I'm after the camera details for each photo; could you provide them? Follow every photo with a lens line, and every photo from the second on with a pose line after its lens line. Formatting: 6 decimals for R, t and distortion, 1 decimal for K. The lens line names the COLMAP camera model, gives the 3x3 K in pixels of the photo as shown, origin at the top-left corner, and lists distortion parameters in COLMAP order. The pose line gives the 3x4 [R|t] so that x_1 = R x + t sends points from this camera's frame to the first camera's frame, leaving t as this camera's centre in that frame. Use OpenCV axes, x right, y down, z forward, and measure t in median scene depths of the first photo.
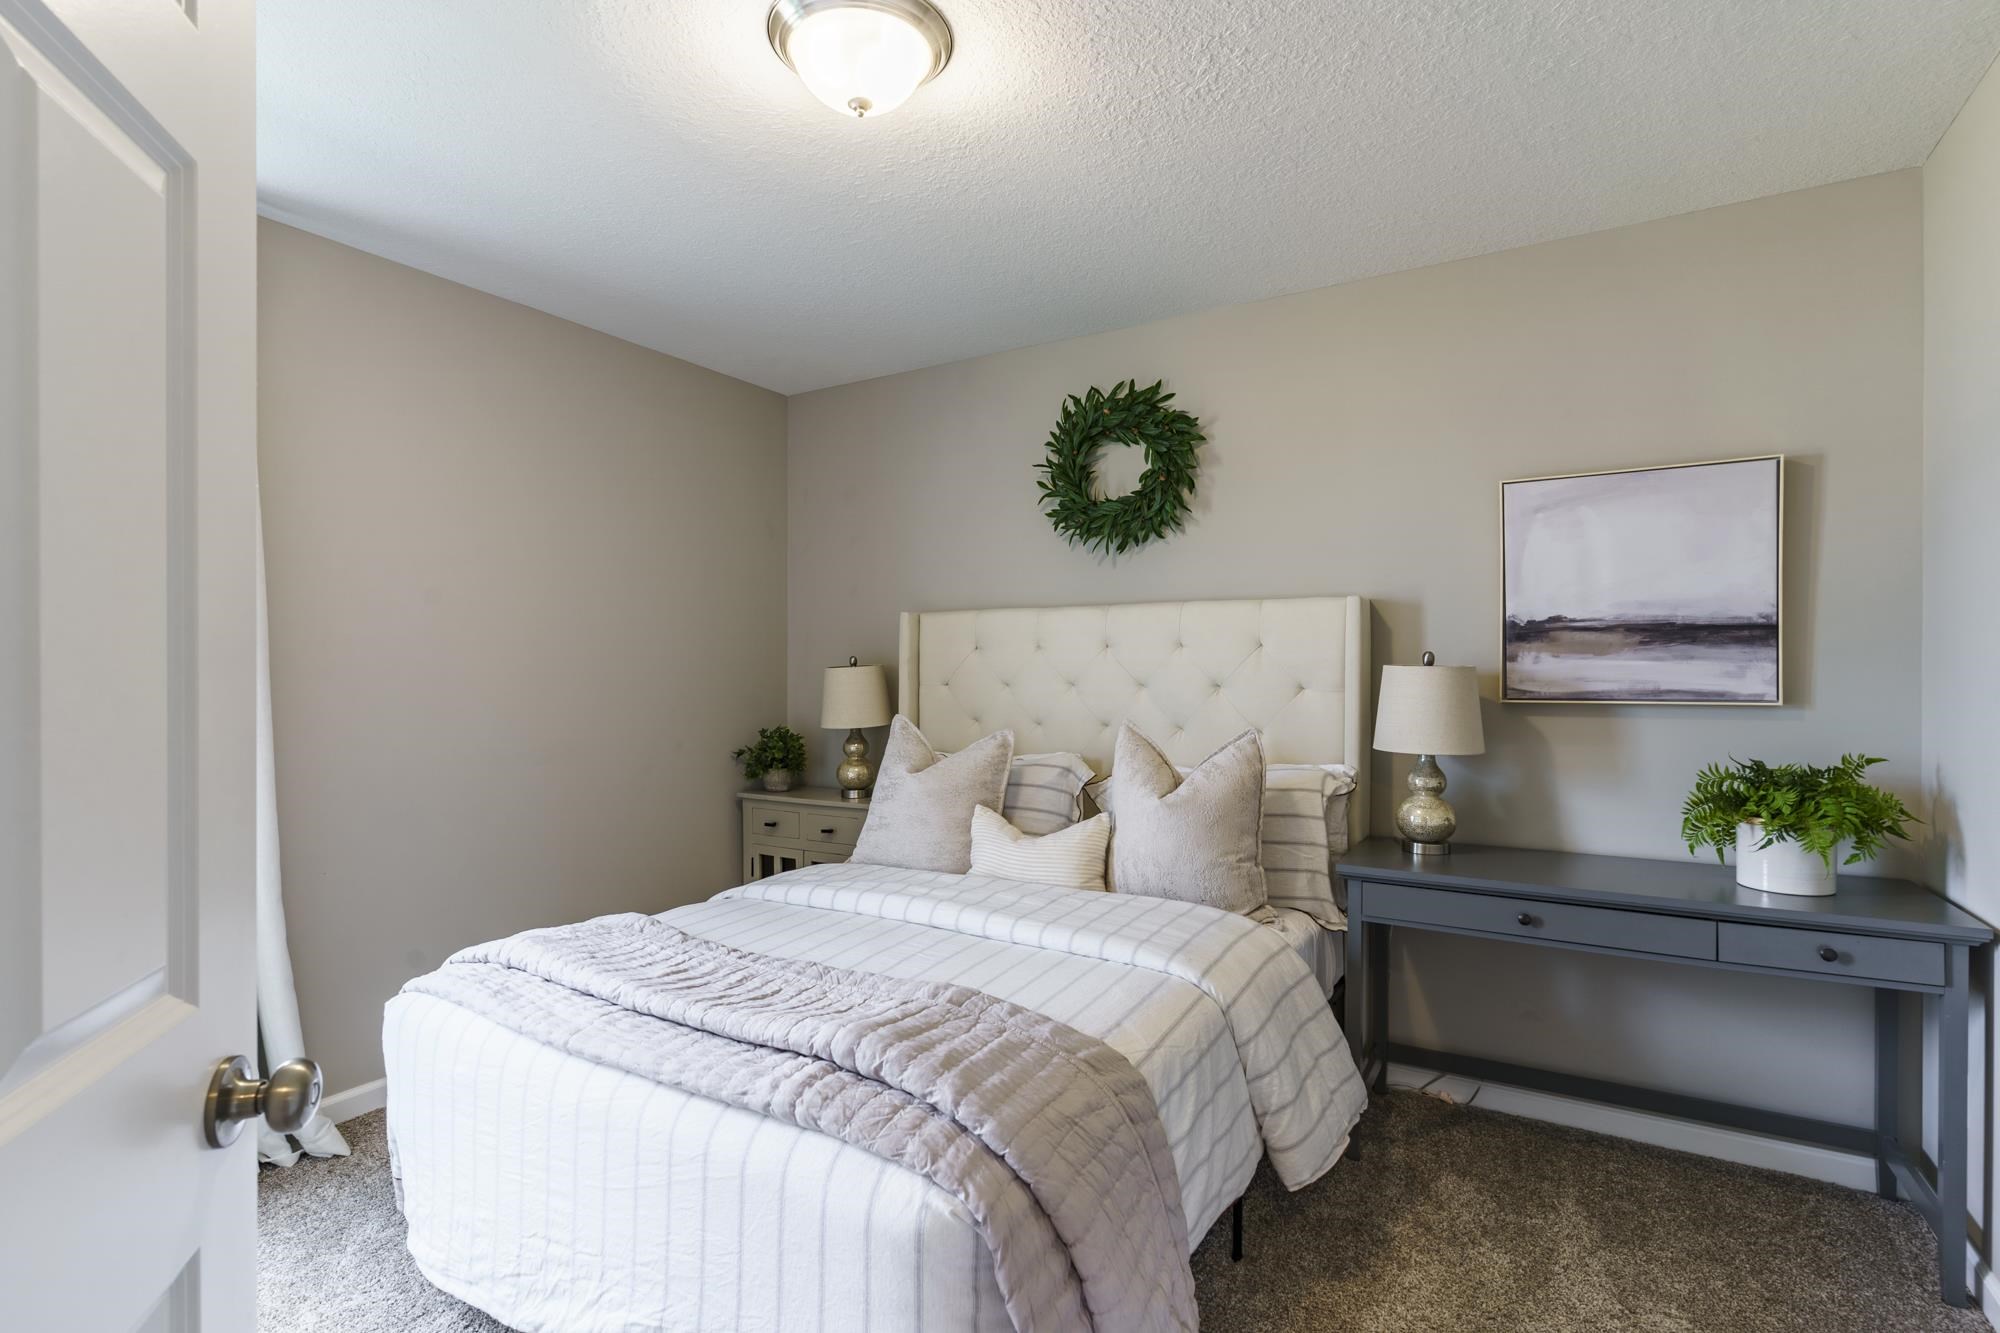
lens RADIAL K [[952.2, 0, 999.1], [0, 952.2, 667.5], [0, 0, 1]] dist [-0.003120, -0.000523]
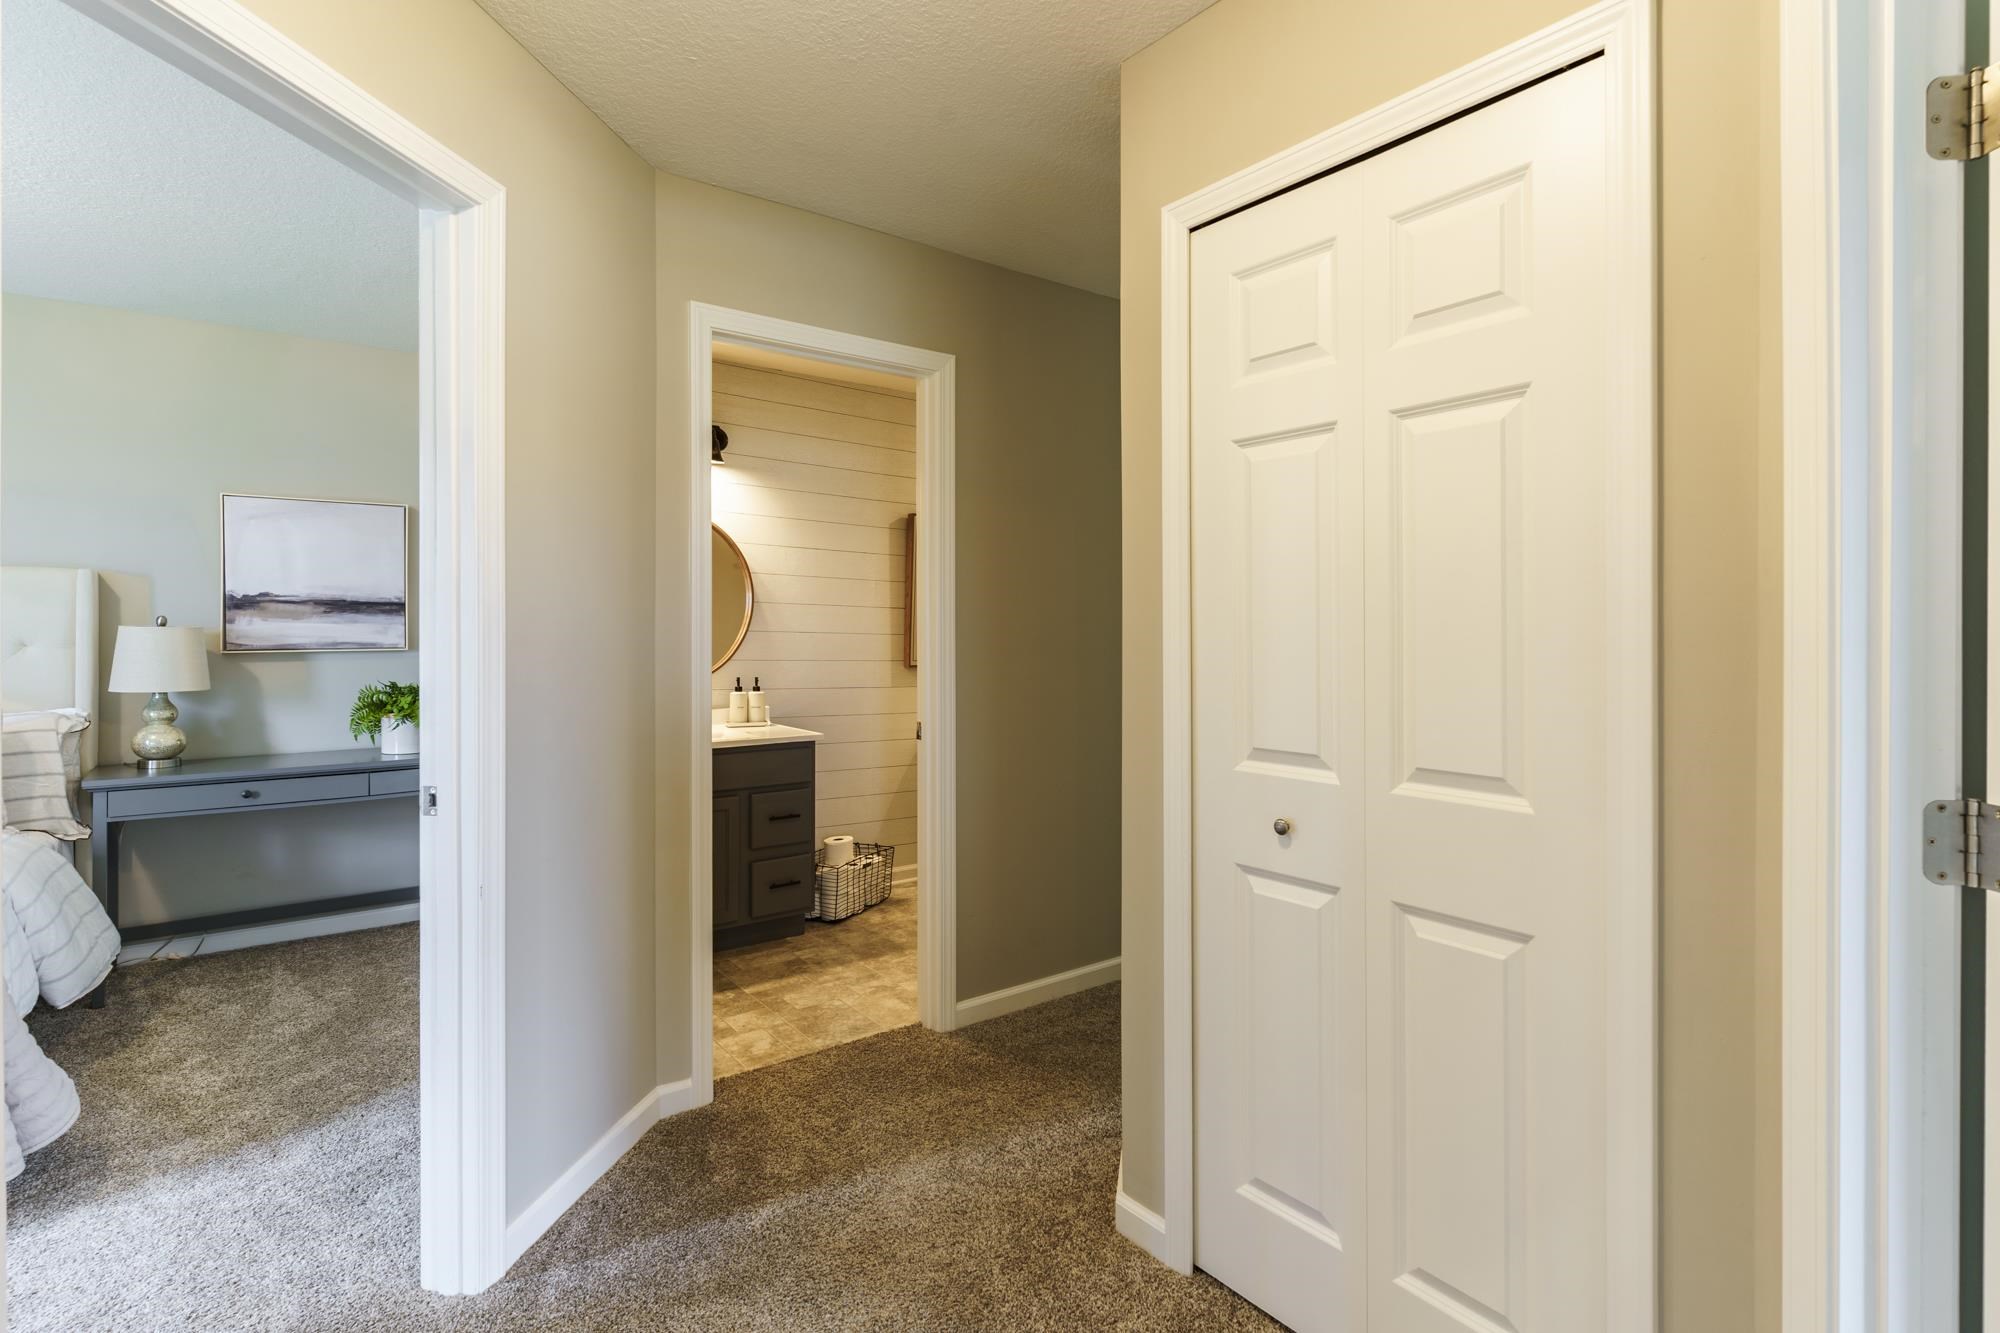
lens RADIAL K [[952.2, 0, 1008.1], [0, 952.2, 628.8], [0, 0, 1]] dist [-0.003120, -0.000523]
pose [[0.346363, -0.001494, 0.938099, -0.387135], [-0.000659, 0.999998, 0.001836, -0.002146], [-0.938100, -0.001254, 0.346361, -0.574427]]
